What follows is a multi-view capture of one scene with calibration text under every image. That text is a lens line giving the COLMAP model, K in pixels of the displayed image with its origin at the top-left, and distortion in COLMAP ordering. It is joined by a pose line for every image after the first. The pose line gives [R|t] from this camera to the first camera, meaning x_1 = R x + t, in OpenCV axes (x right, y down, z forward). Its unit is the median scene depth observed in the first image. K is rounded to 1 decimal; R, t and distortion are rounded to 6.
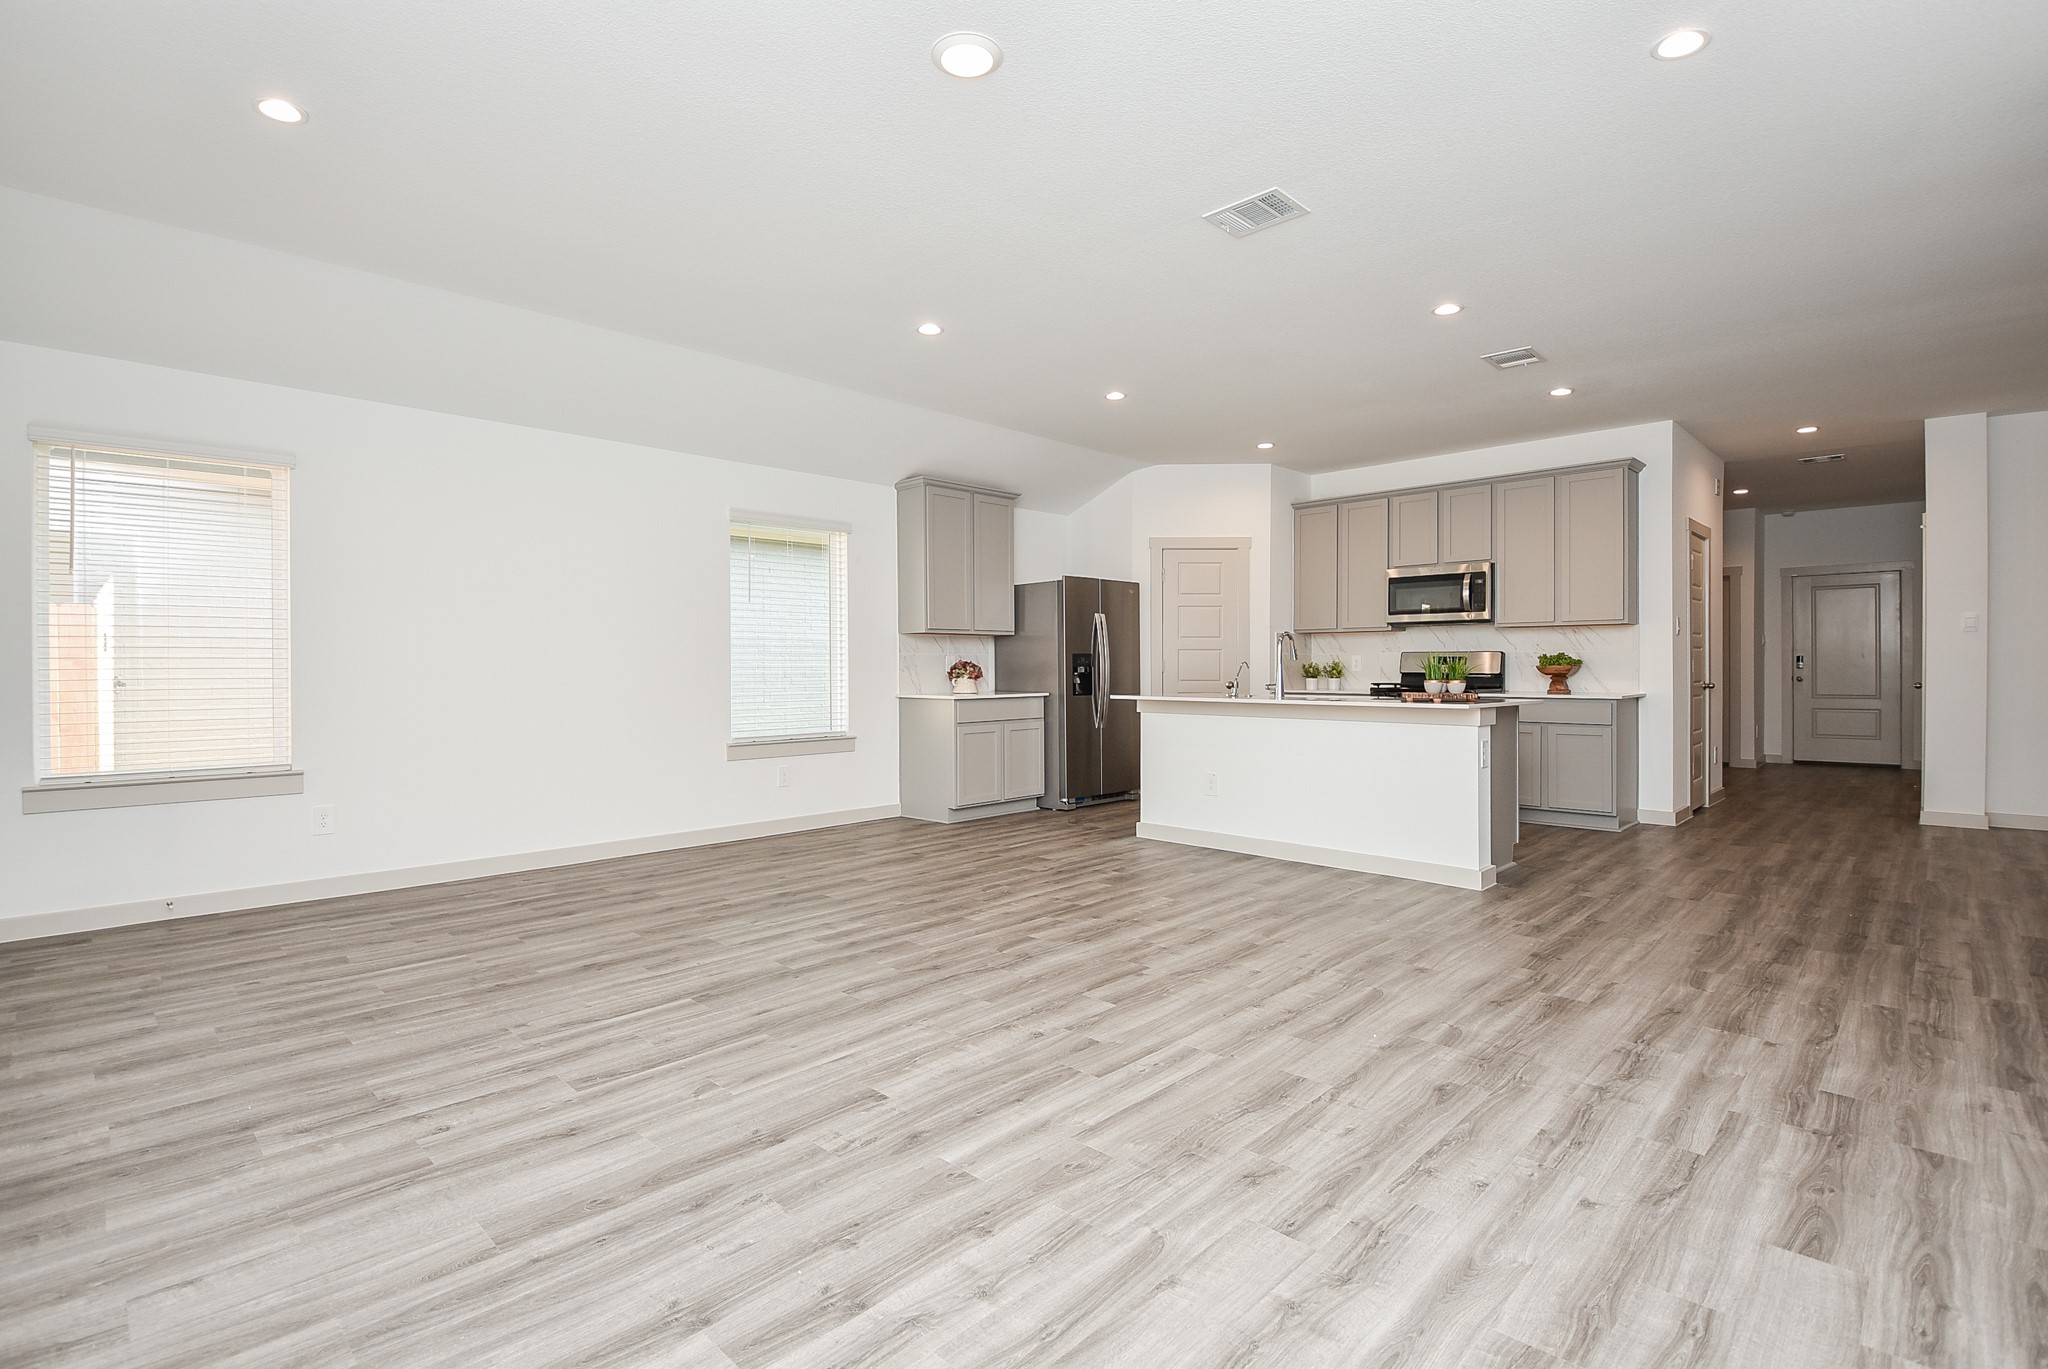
lens RADIAL K [[935.9, 0, 1018.6], [0, 935.9, 677.1], [0, 0, 1]] dist [0.000607, -0.013104]
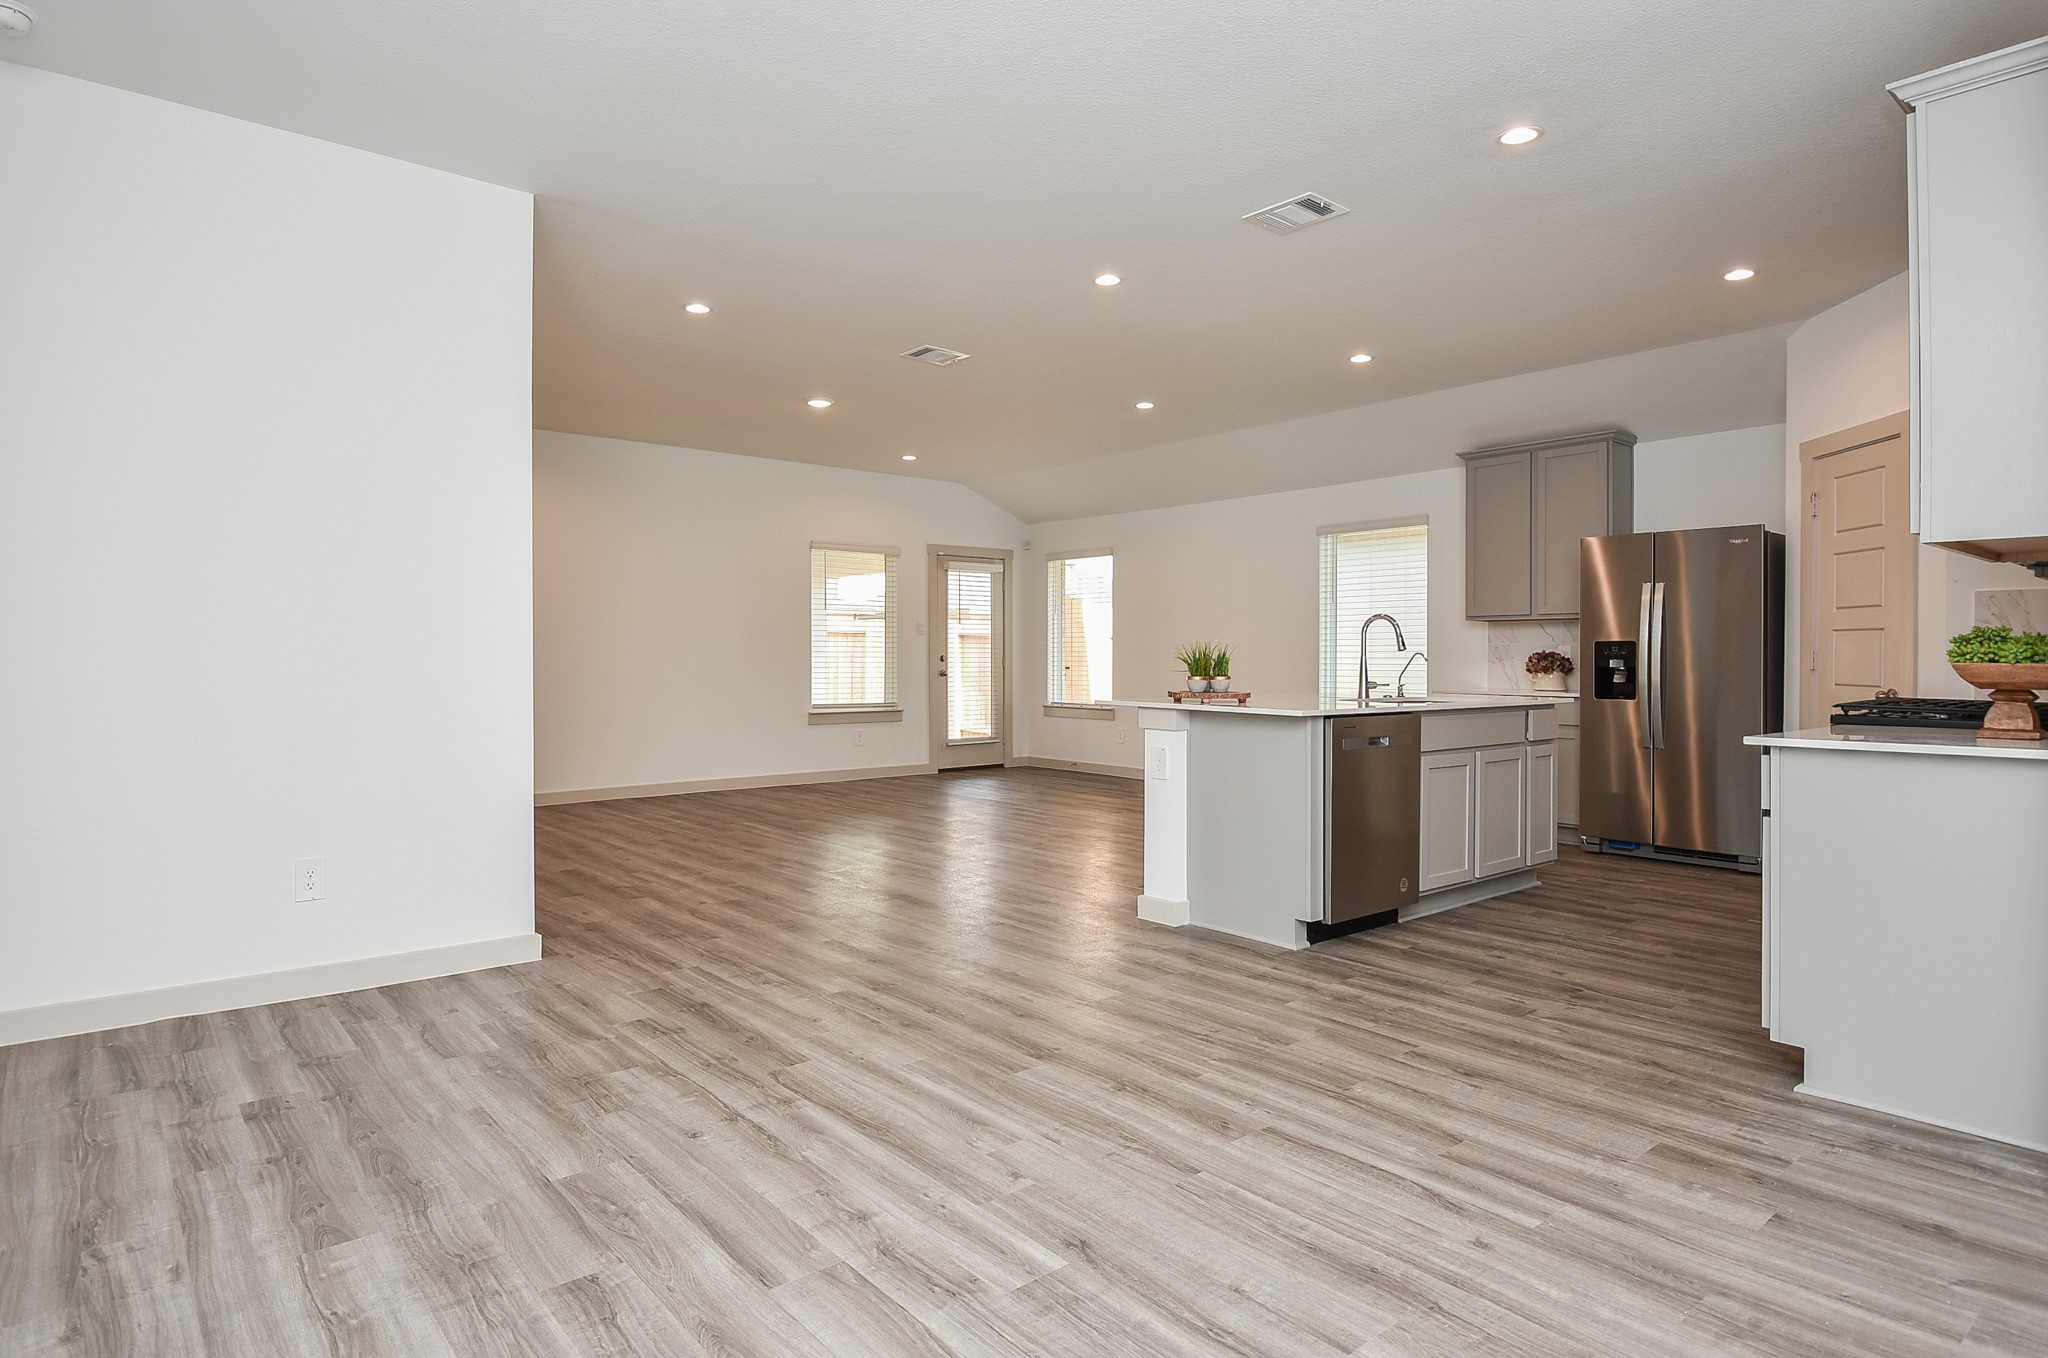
lens RADIAL K [[1132.4, 0, 1032.3], [0, 1132.4, 663.7], [0, 0, 1]] dist [-0.017044, -0.000688]
pose [[-0.077649, 0.009753, -0.996933, 1.569456], [-0.013854, 0.999845, 0.010861, -0.017481], [0.996884, 0.014655, -0.077502, 0.999099]]
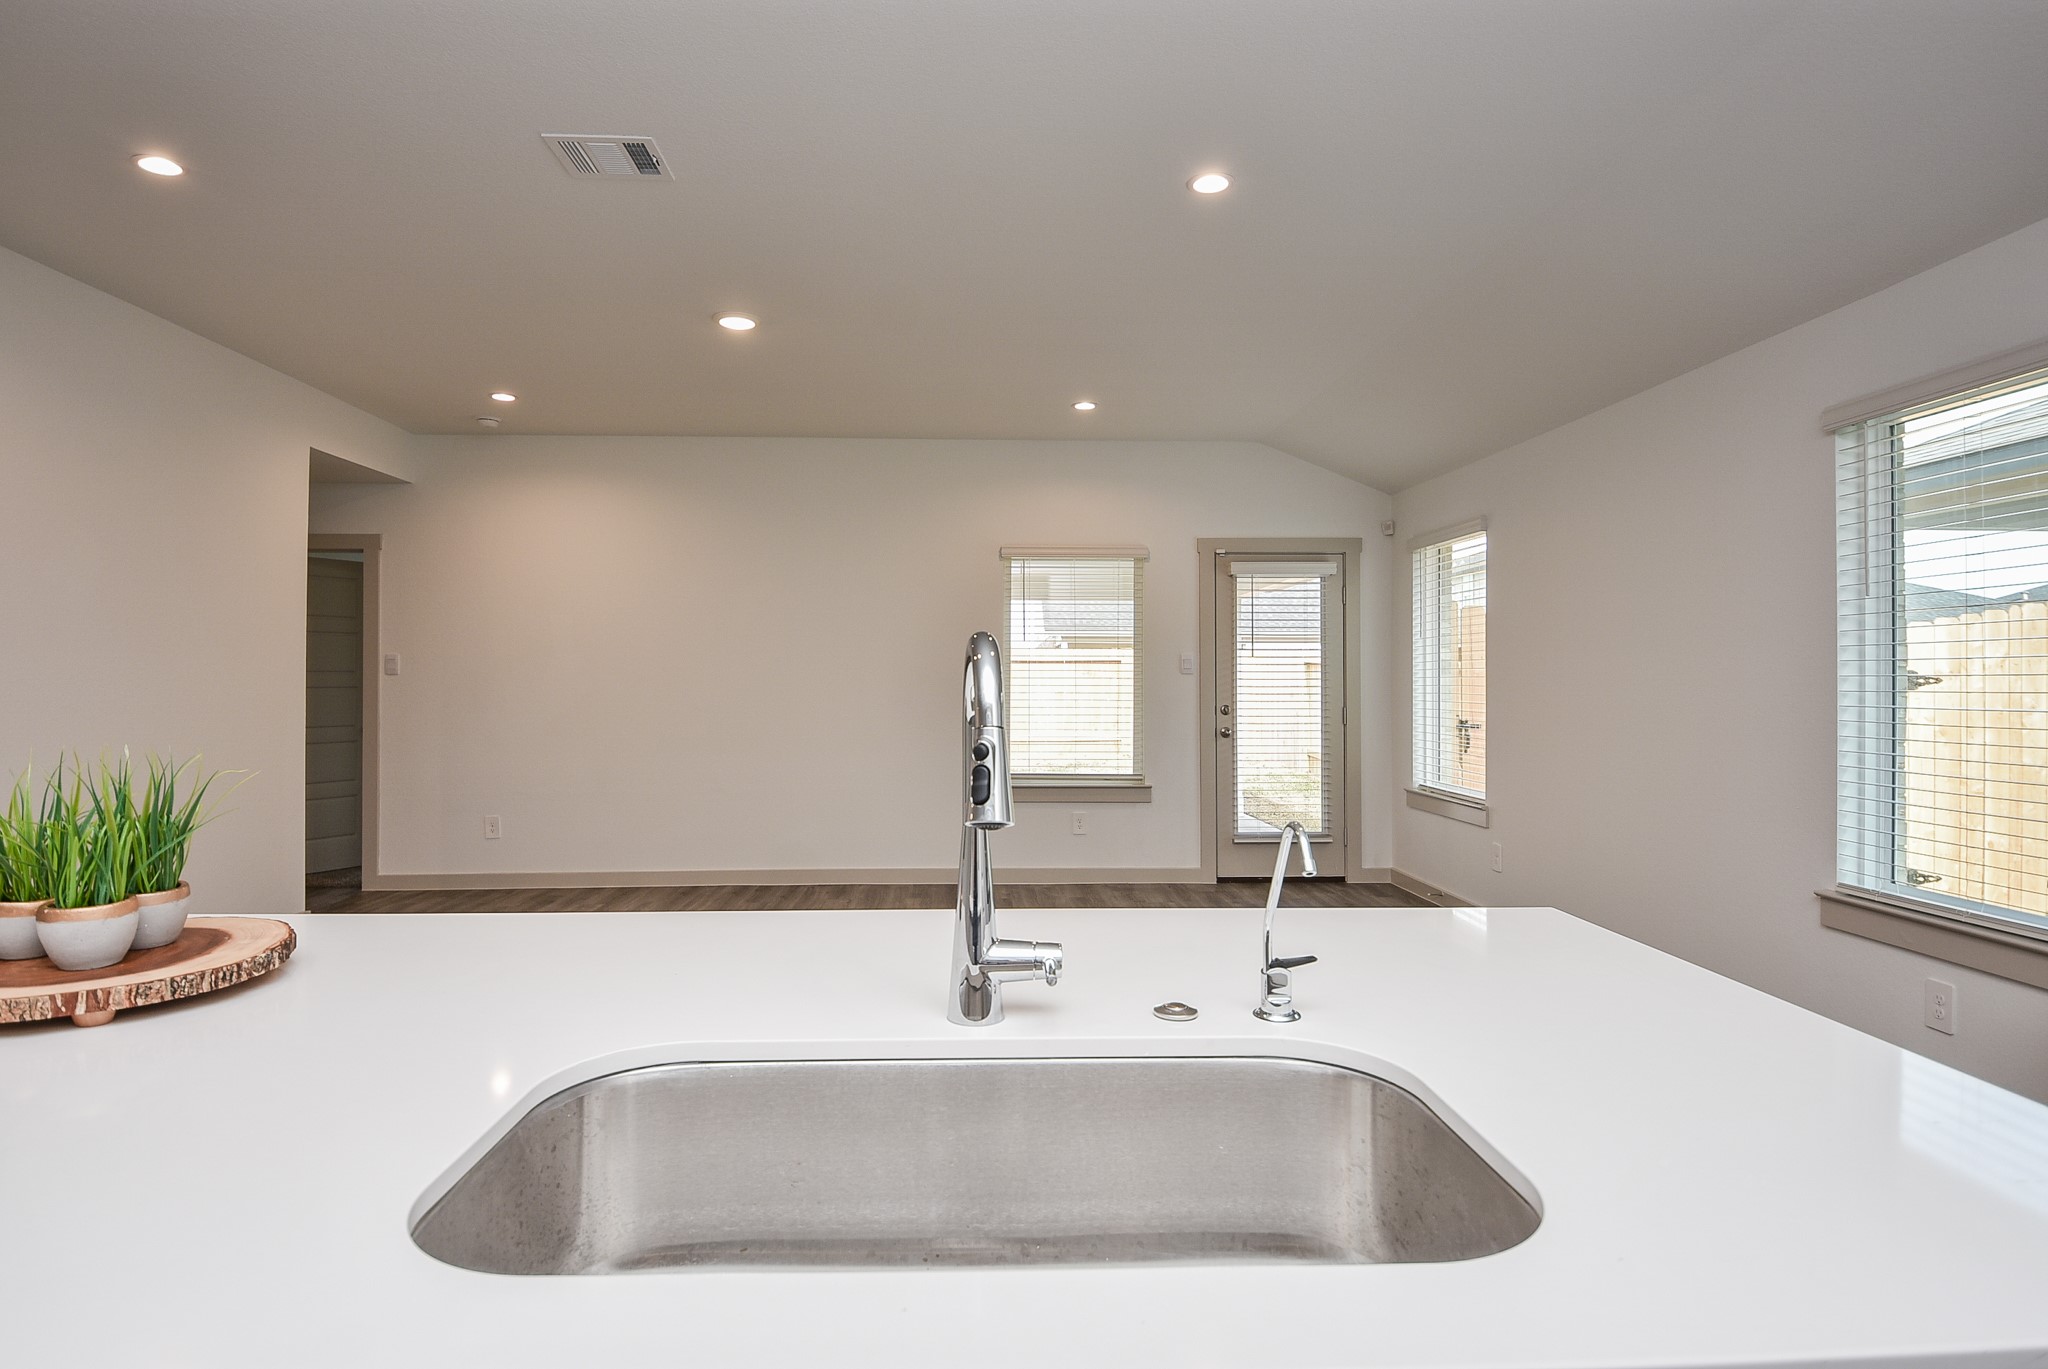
lens RADIAL K [[1029.4, 0, 1007.5], [0, 1029.4, 670.4], [0, 0, 1]] dist [-0.002961, -0.012892]
pose [[-0.700431, -0.007336, -0.713682, 0.451920], [-0.003896, 0.999972, -0.006454, -0.044718], [0.713709, -0.001740, -0.700440, 1.412933]]
